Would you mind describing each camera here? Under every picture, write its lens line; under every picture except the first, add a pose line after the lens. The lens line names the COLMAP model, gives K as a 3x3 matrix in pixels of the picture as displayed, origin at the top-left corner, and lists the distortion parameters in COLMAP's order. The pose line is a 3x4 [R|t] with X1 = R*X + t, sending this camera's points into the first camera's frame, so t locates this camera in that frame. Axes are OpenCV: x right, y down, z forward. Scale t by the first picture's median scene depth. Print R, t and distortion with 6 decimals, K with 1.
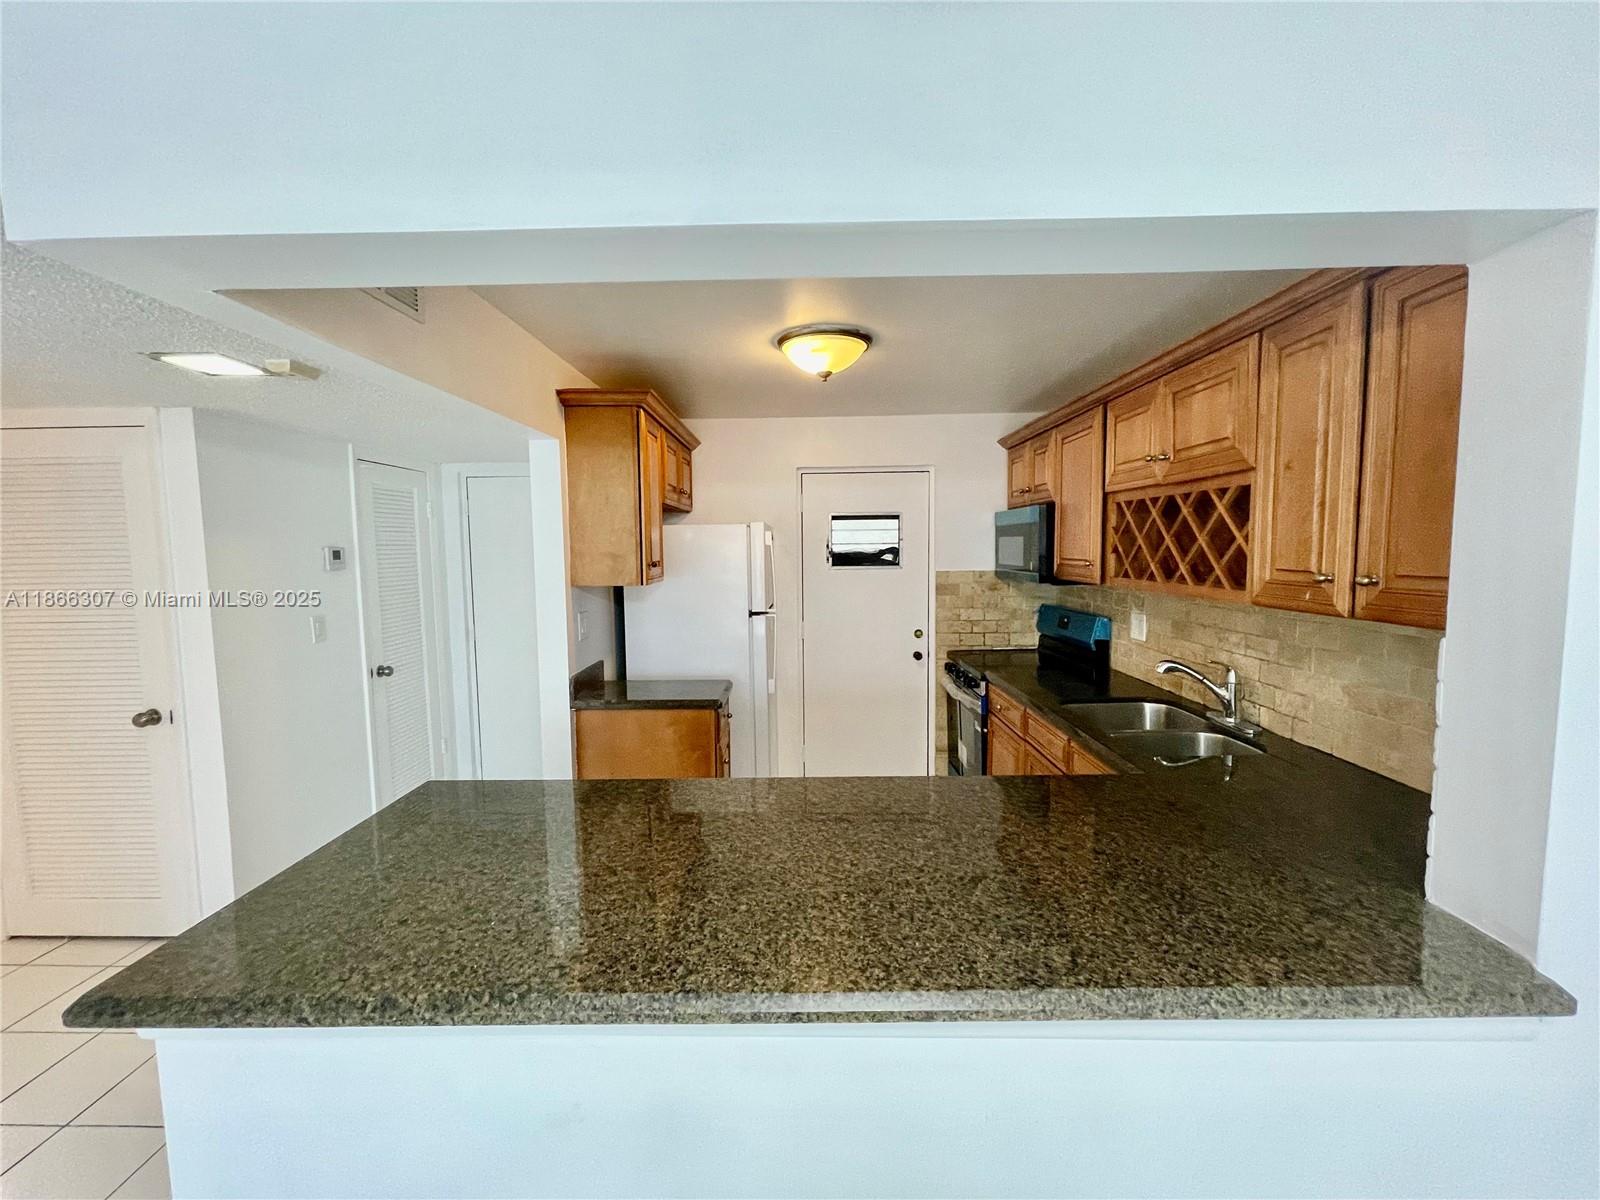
lens RADIAL K [[644.1, 0, 790.9], [0, 644.1, 598.3], [0, 0, 1]] dist [-0.002768, 0.000702]
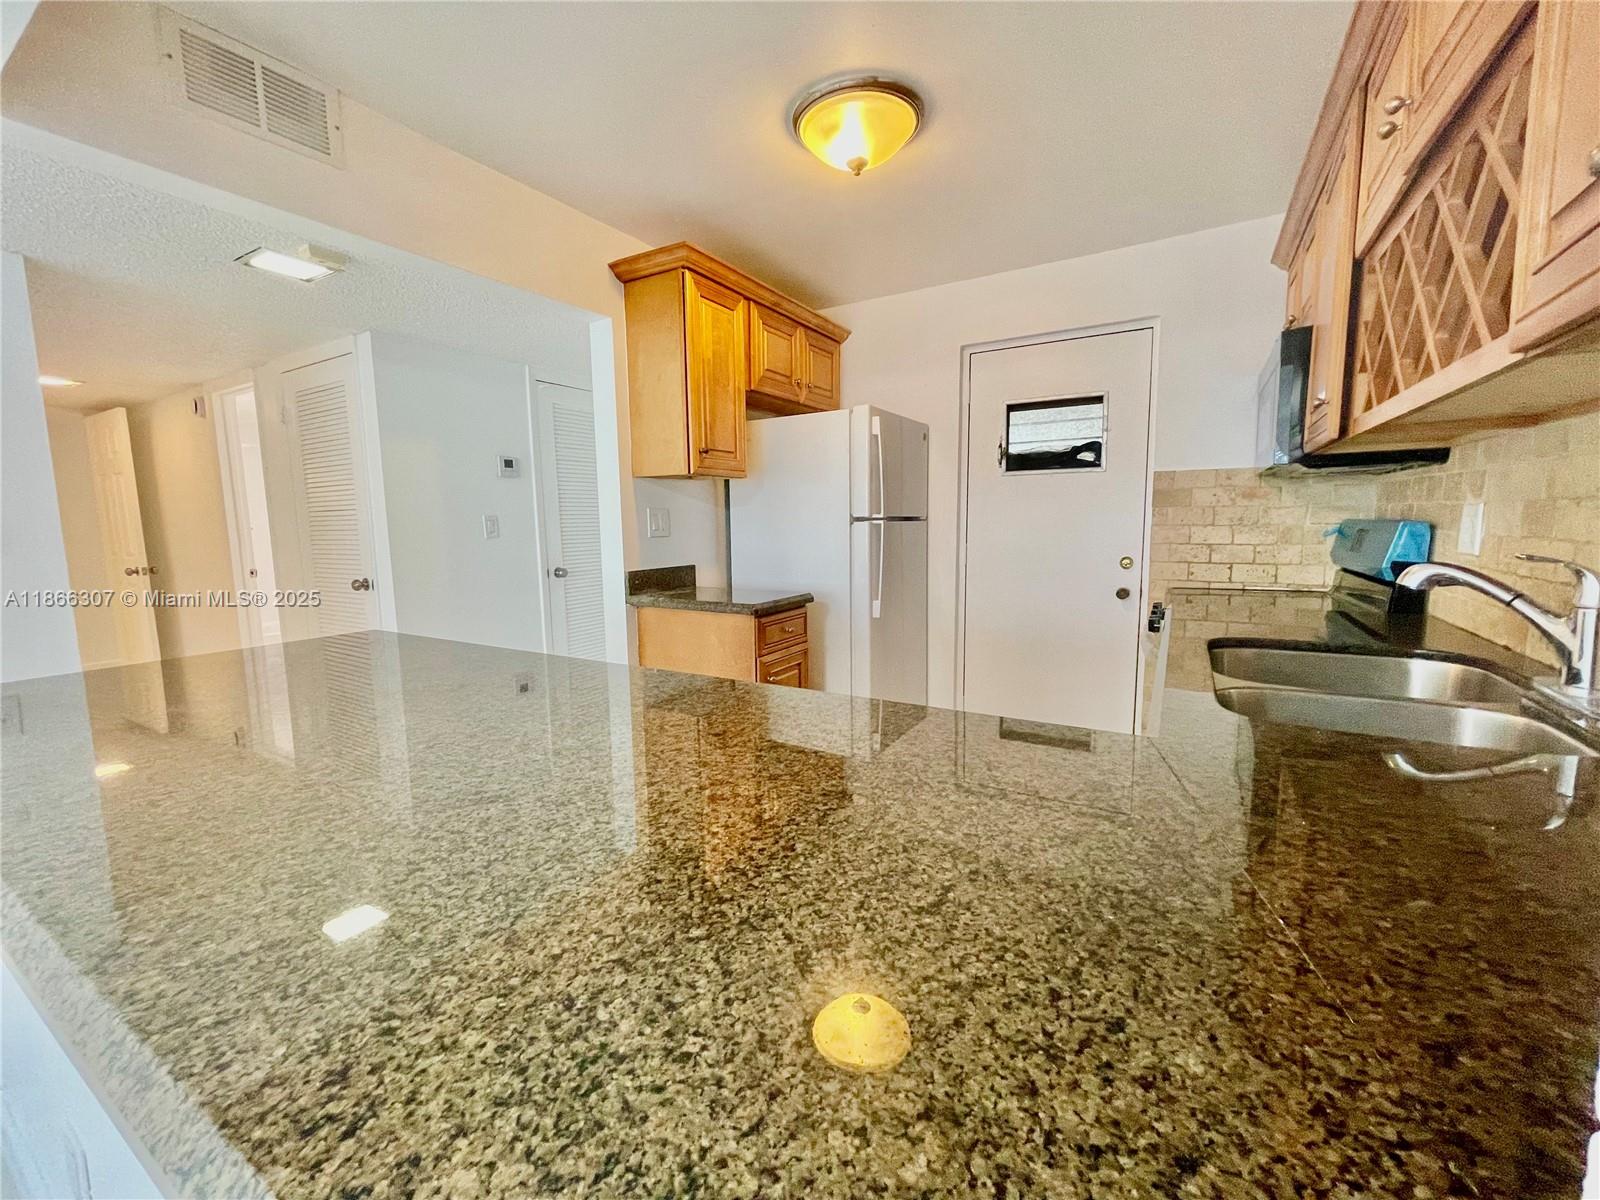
lens RADIAL K [[644.1, 0, 794.4], [0, 644.1, 599.4], [0, 0, 1]] dist [-0.002768, 0.000702]
pose [[0.865151, 0.060337, -0.497868, 0.320166], [-0.034434, 0.997540, 0.061056, 0.086871], [0.500327, -0.035679, 0.865101, 0.260131]]
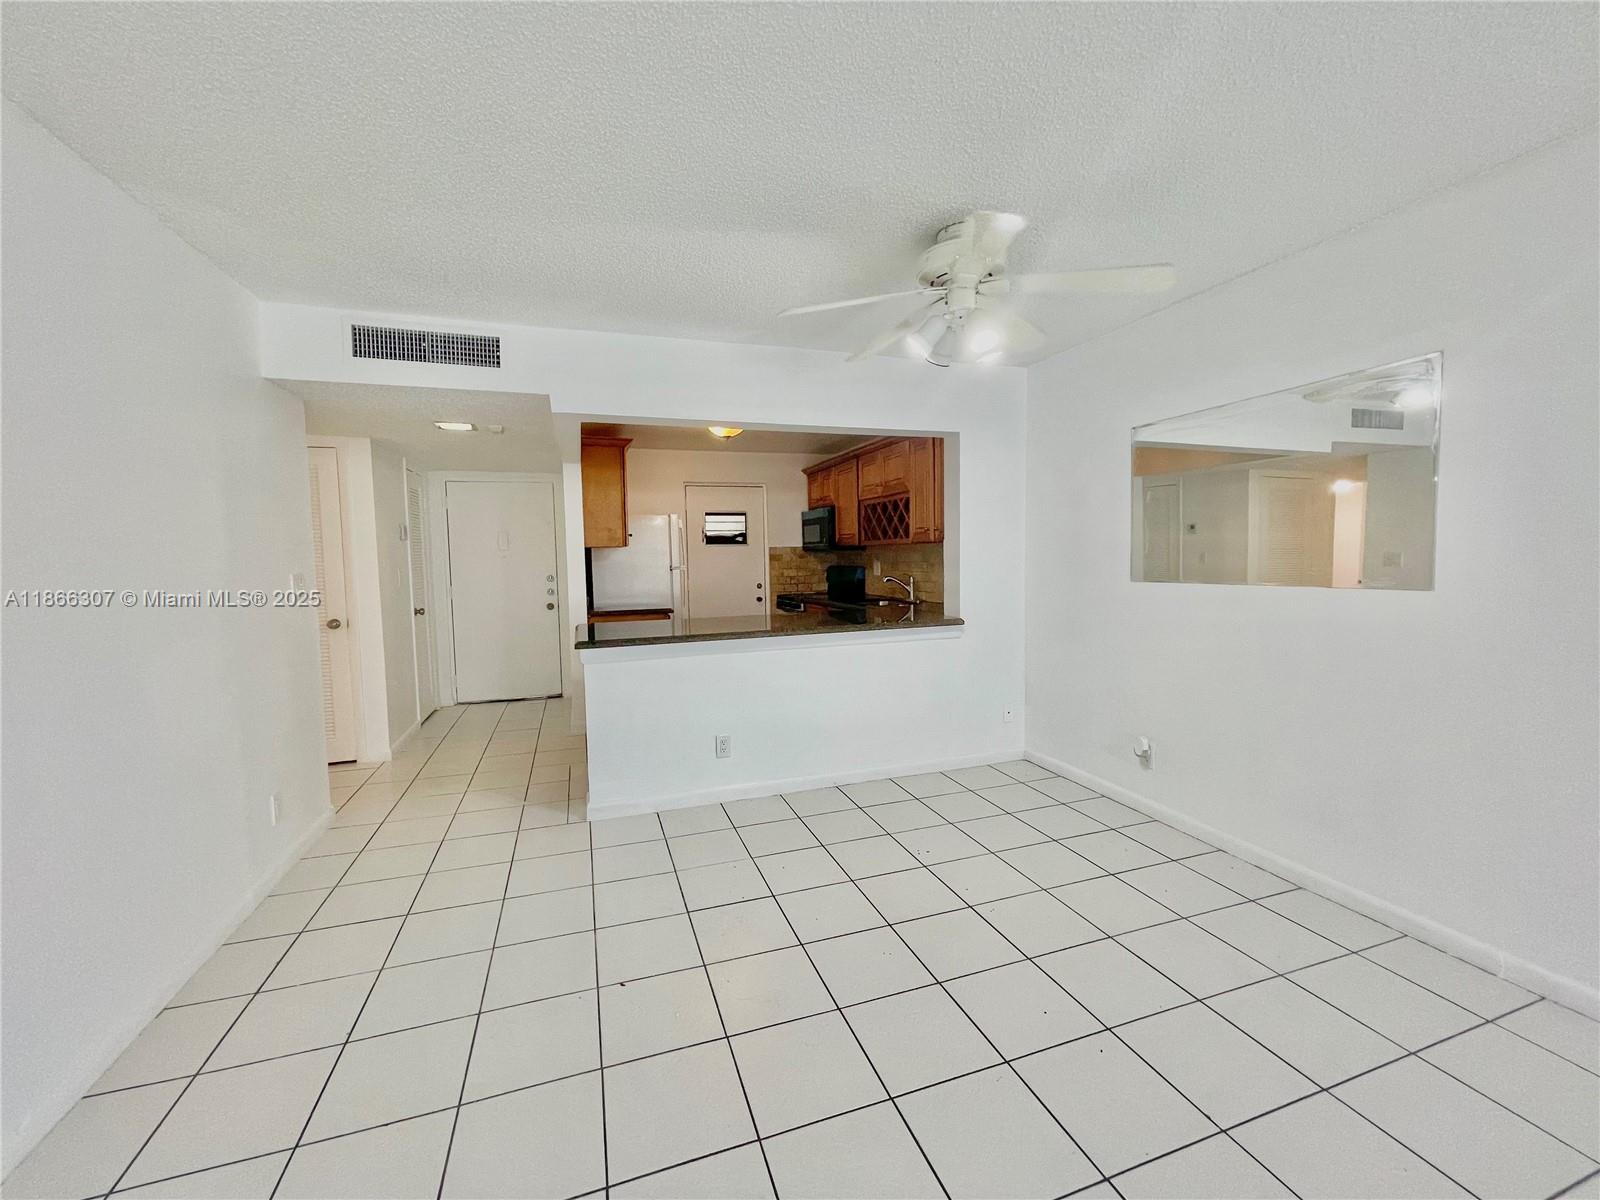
lens RADIAL K [[644.1, 0, 794.9], [0, 644.1, 602.2], [0, 0, 1]] dist [-0.002768, 0.000702]
pose [[0.941397, -0.030202, 0.335947, -0.358195], [0.034095, 0.999402, -0.005695, 0.146112], [-0.335574, 0.016815, 0.941864, -0.762143]]
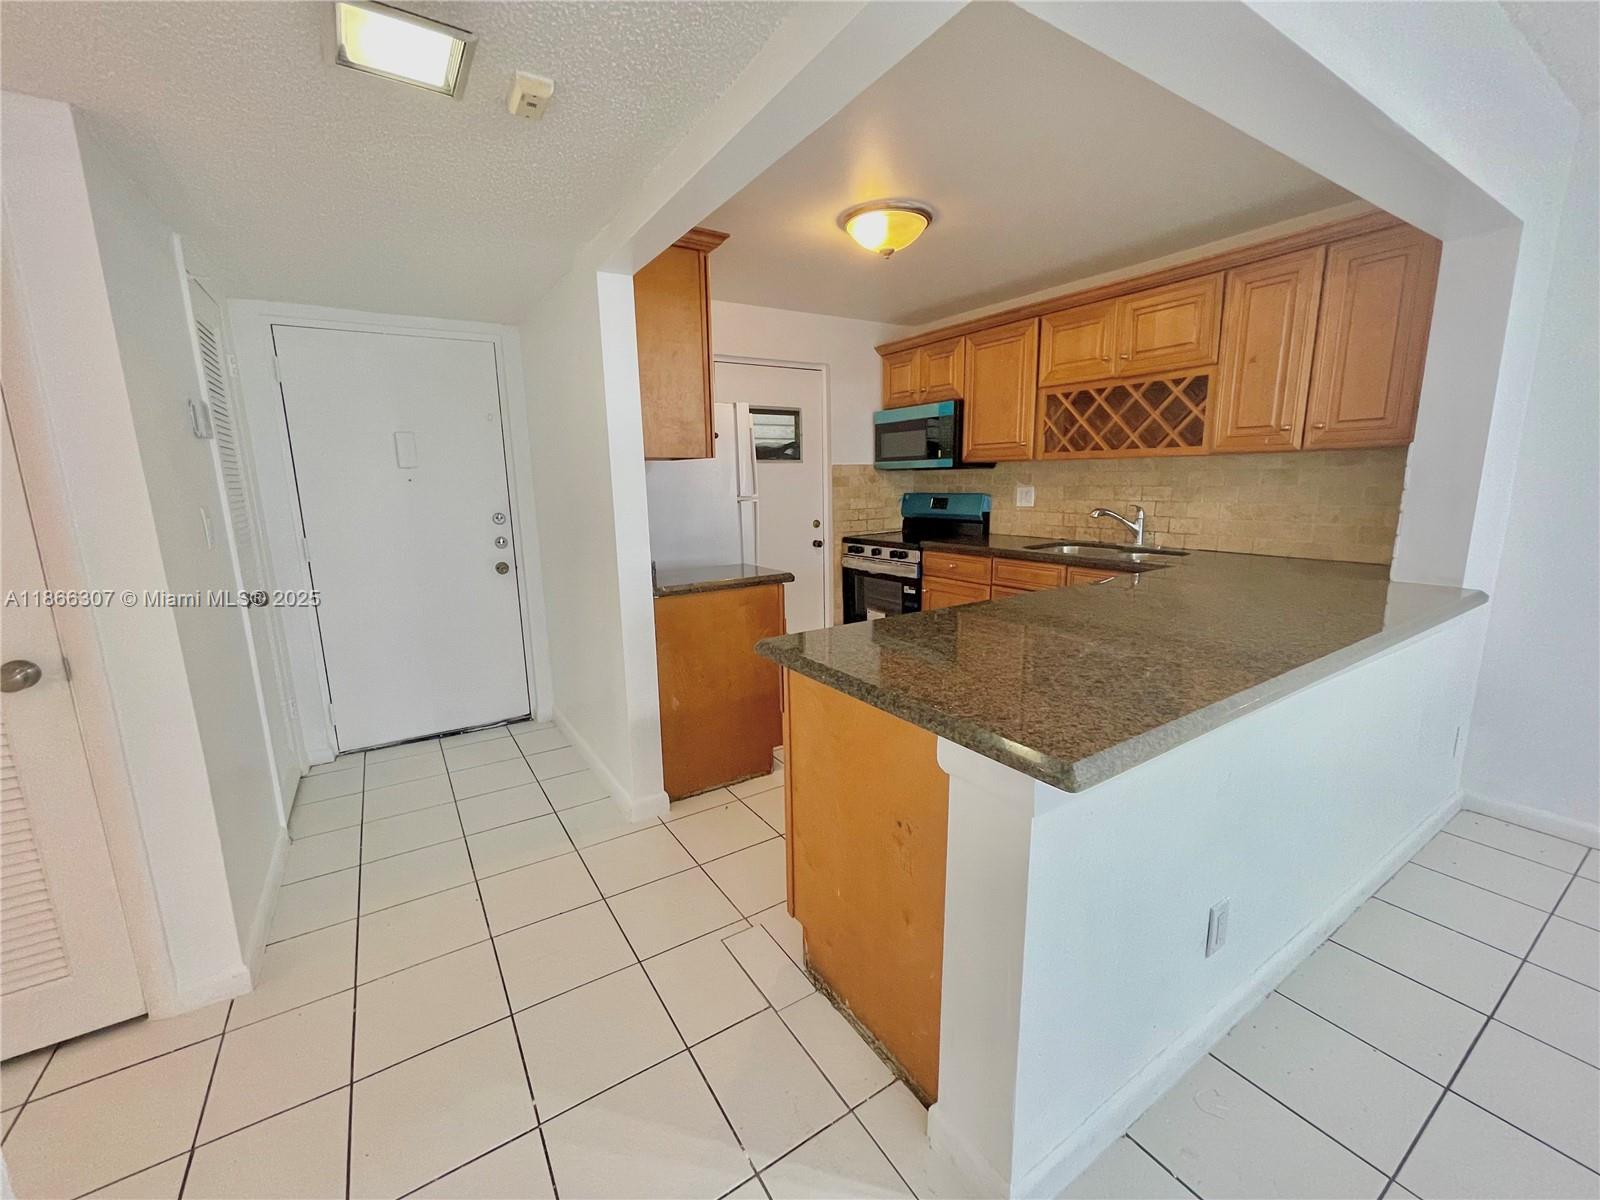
lens RADIAL K [[644.1, 0, 792.7], [0, 644.1, 599.3], [0, 0, 1]] dist [-0.002768, 0.000702]
pose [[0.833541, -0.107392, 0.541920, -0.594802], [0.053872, 0.992050, 0.113733, 0.075702], [-0.549825, -0.065607, 0.832699, 0.137936]]
